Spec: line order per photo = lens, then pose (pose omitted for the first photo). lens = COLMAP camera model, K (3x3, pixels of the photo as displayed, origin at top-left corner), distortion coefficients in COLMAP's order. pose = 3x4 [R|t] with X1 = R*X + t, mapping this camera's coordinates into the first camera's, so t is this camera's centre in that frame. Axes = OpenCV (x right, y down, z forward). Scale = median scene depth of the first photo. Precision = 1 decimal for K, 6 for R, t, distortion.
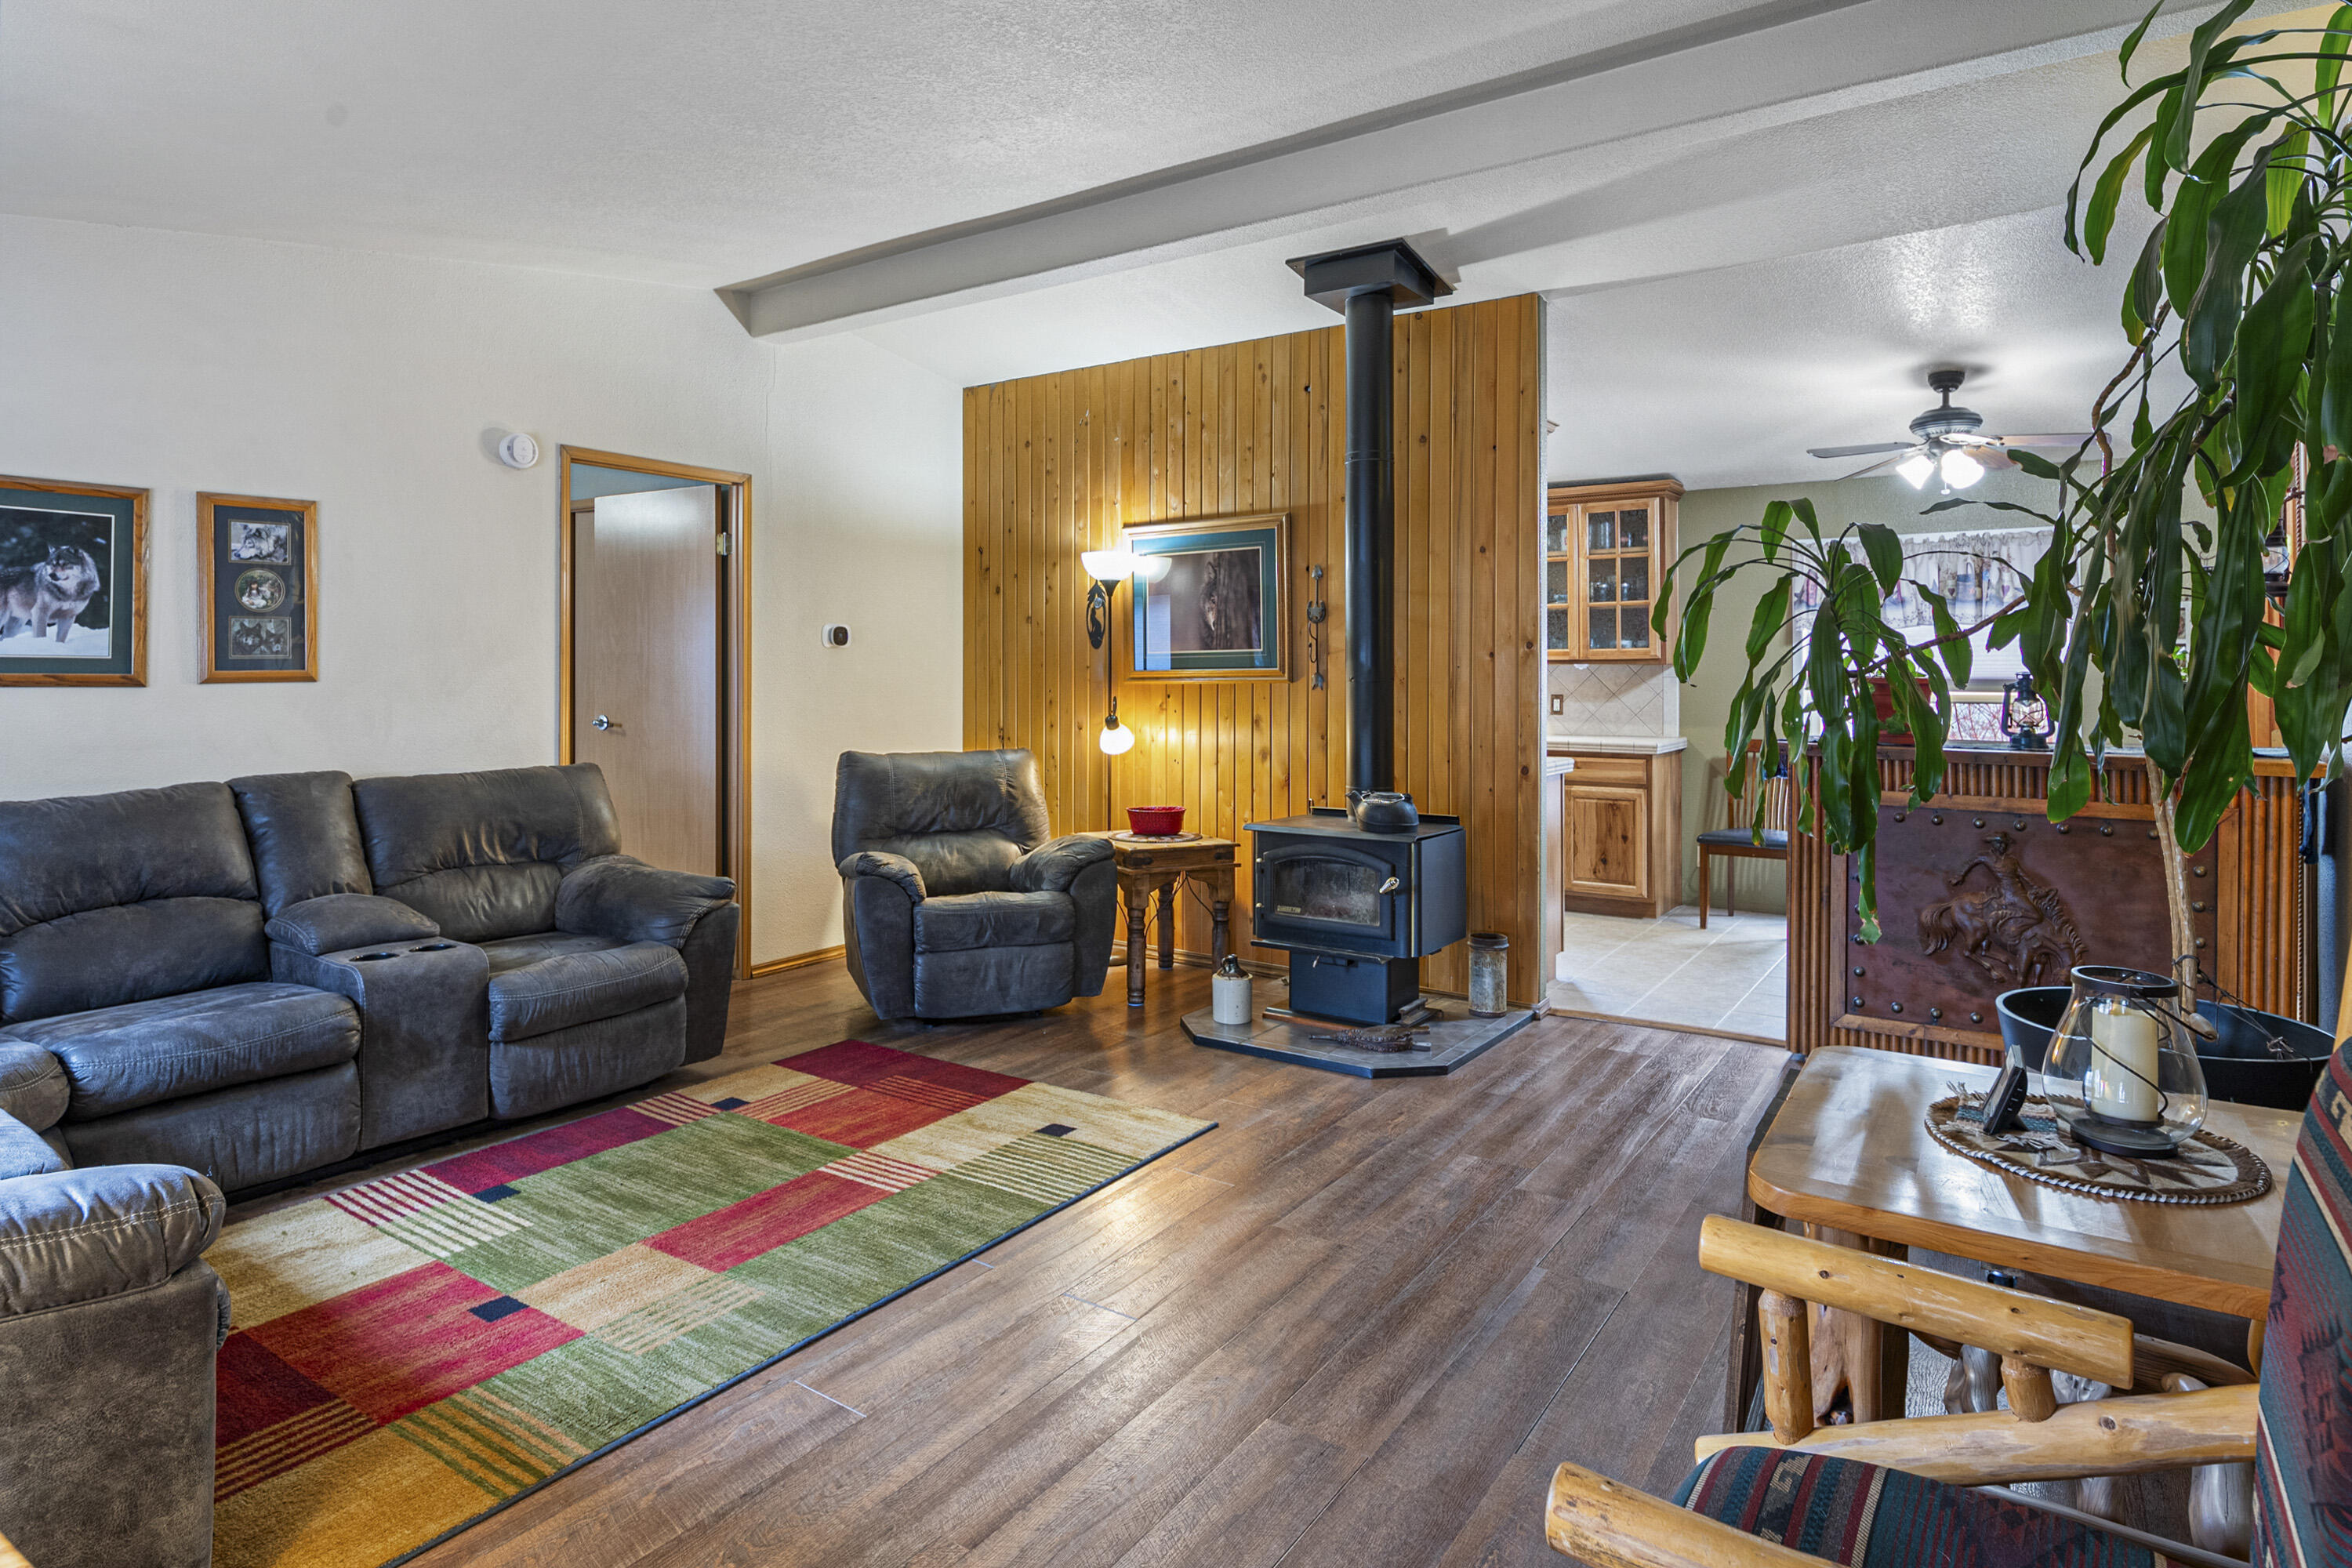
lens RADIAL K [[1290.1, 0, 1155.6], [0, 1290.1, 689.1], [0, 0, 1]] dist [0.004301, -0.007903]
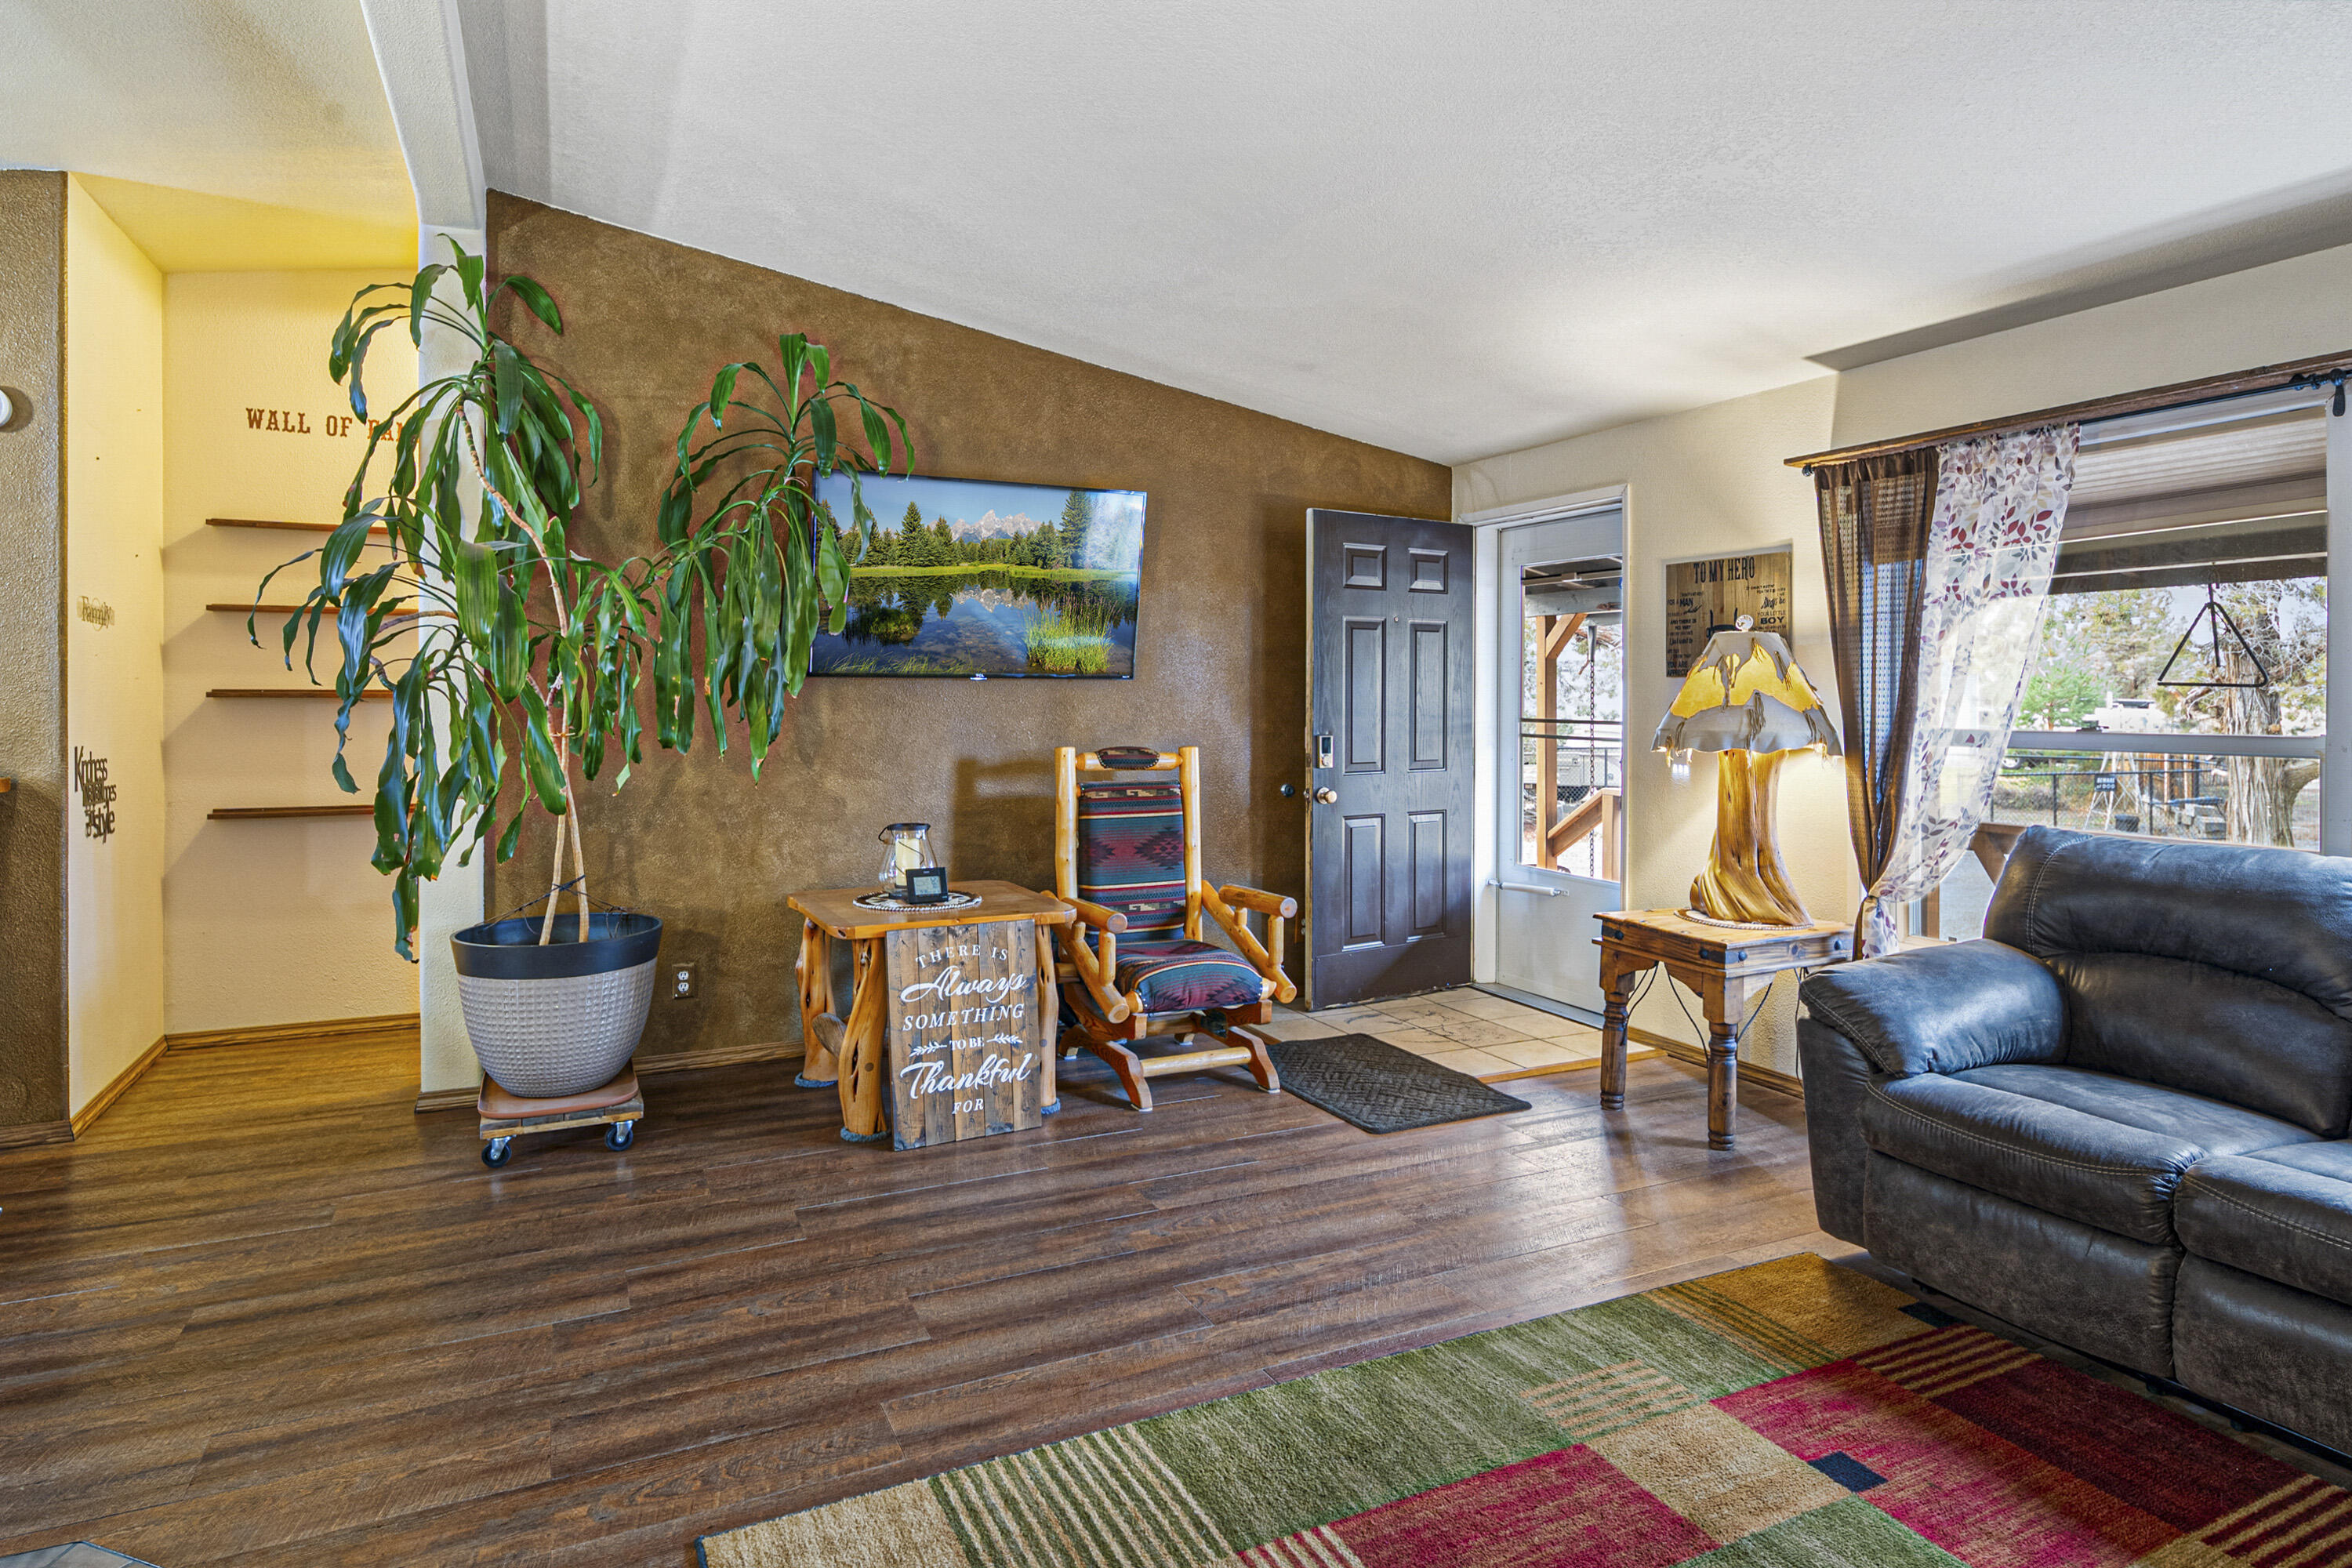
lens RADIAL K [[1290.1, 0, 1155.6], [0, 1290.1, 689.1], [0, 0, 1]] dist [0.004301, -0.007903]
pose [[-0.867870, 0.000591, 0.496790, -0.450442], [0.003817, 0.999978, 0.005479, -0.018678], [-0.496776, 0.006651, -0.867853, 1.618635]]
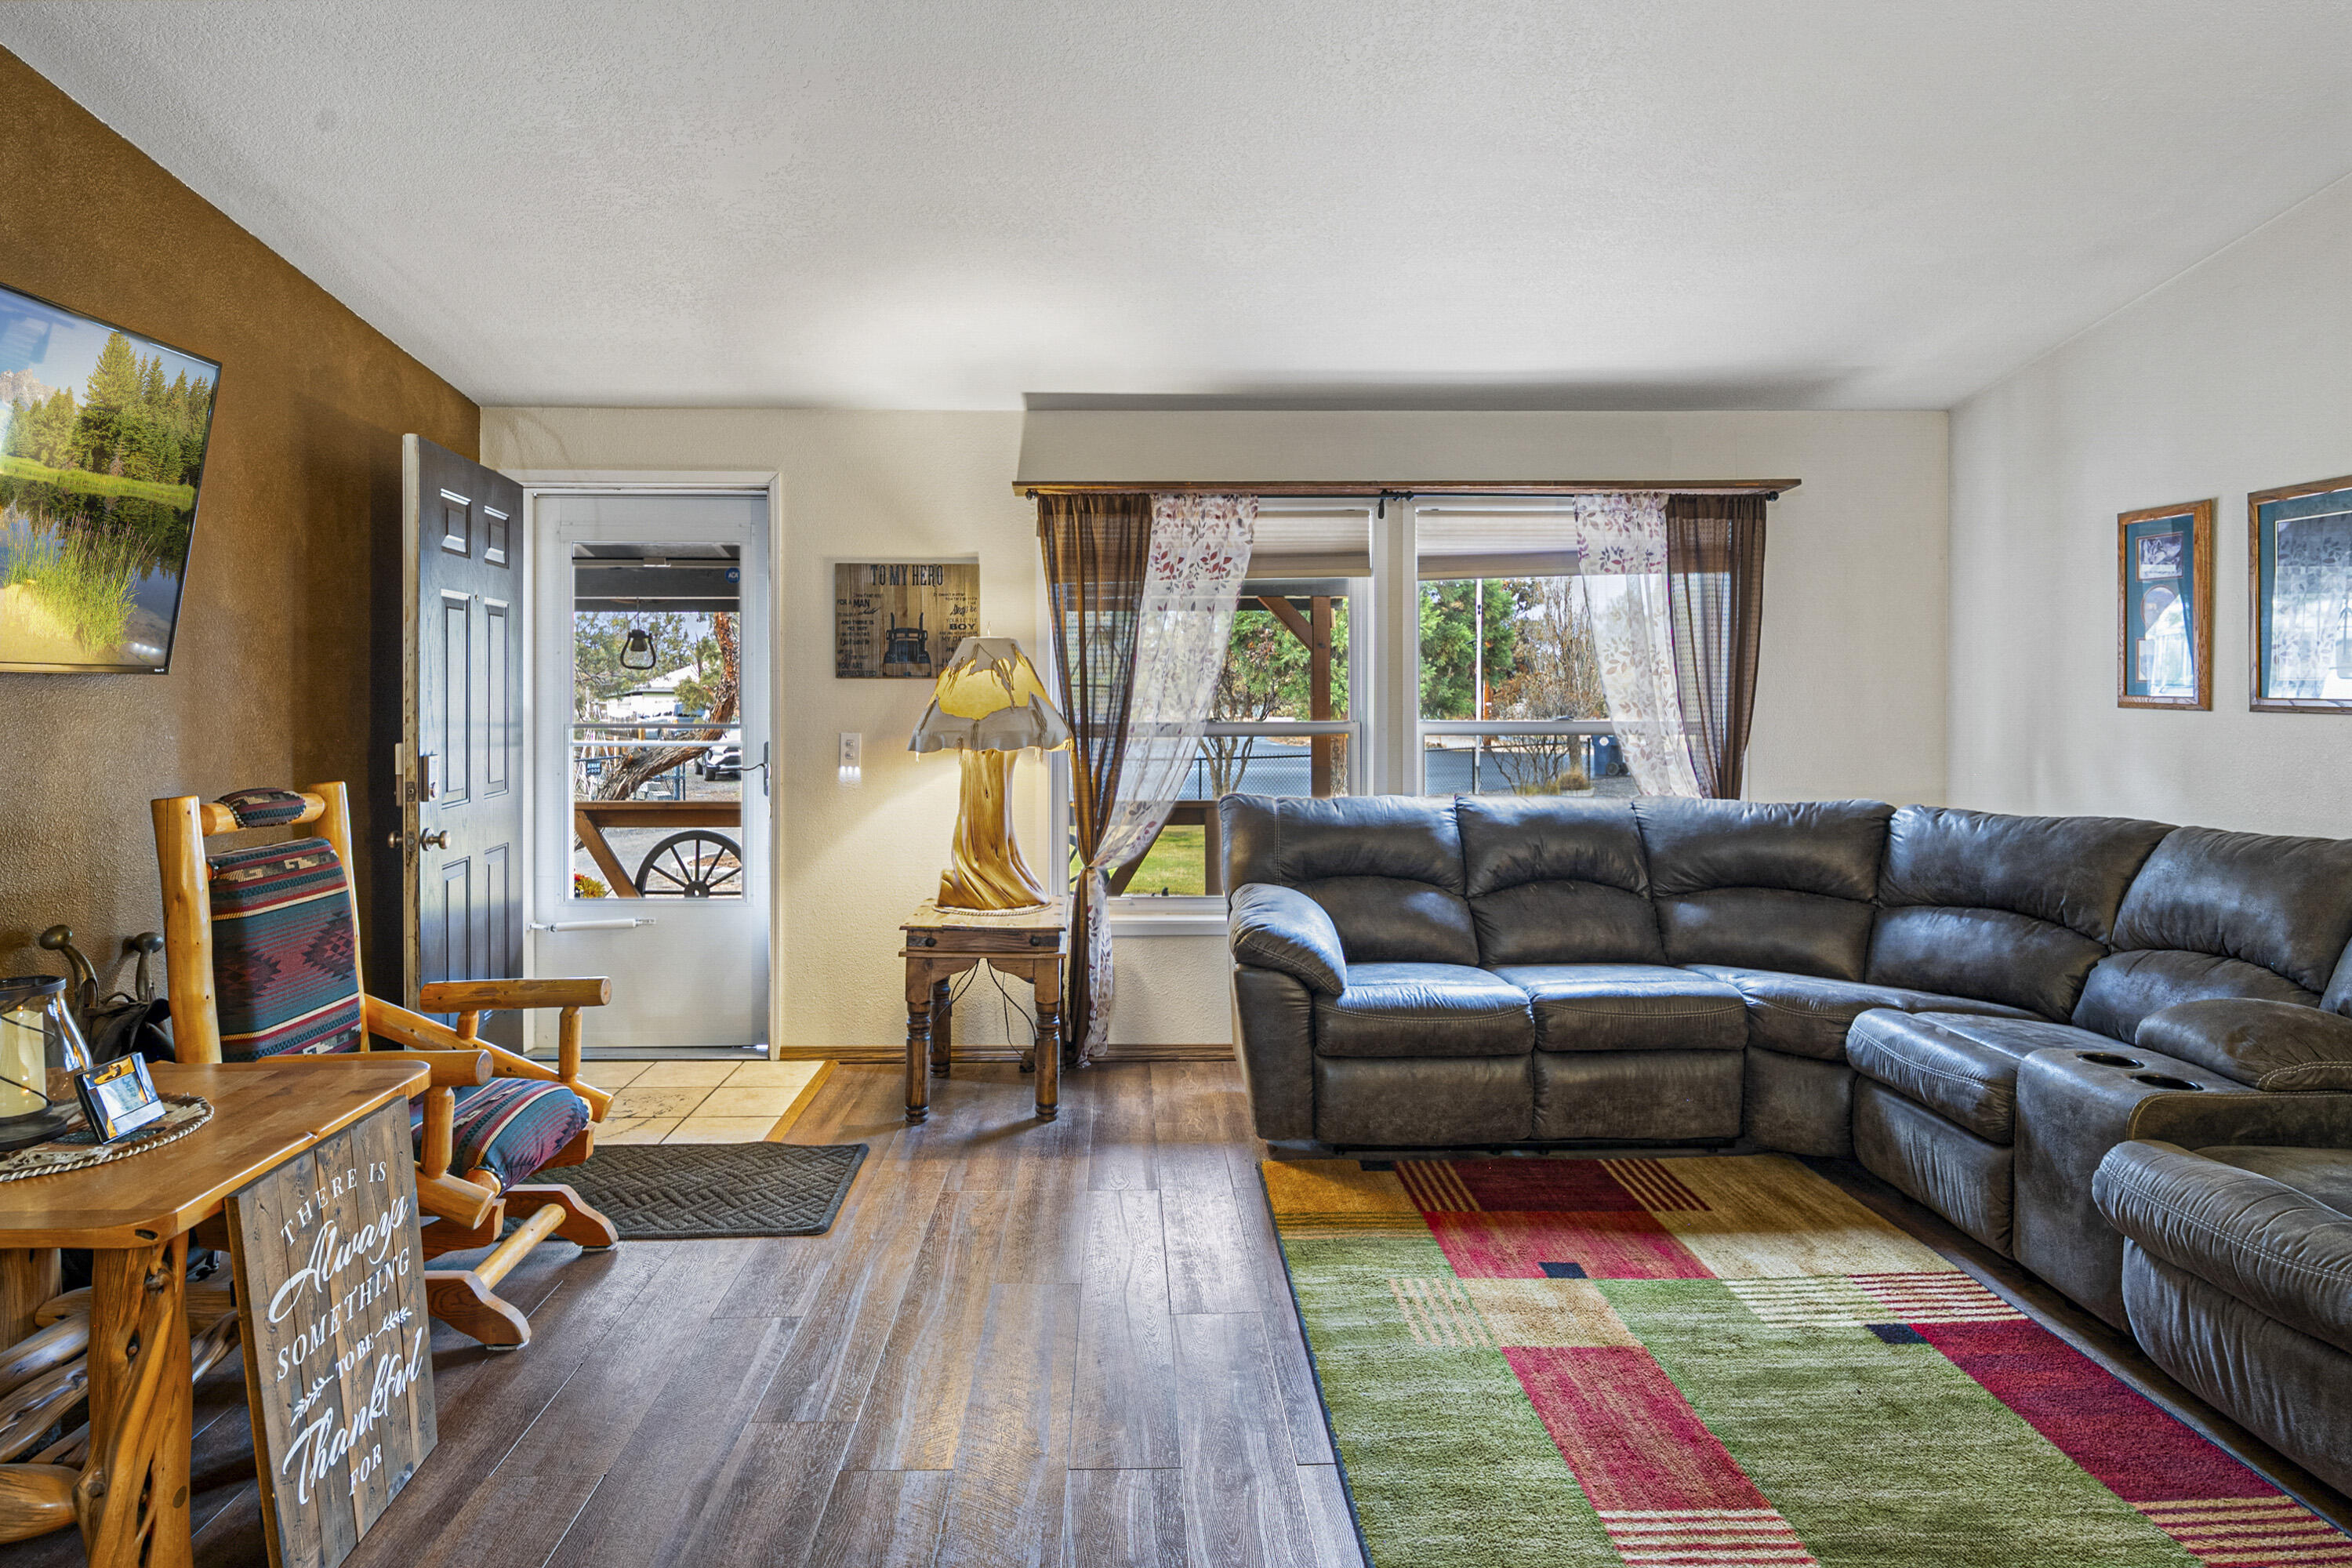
lens RADIAL K [[1290.1, 0, 1155.6], [0, 1290.1, 689.1], [0, 0, 1]] dist [0.004301, -0.007903]
pose [[-0.805620, -0.000324, -0.592432, 0.365189], [-0.006163, 0.999950, 0.007834, -0.023428], [0.592400, 0.009963, -0.805582, 1.416677]]
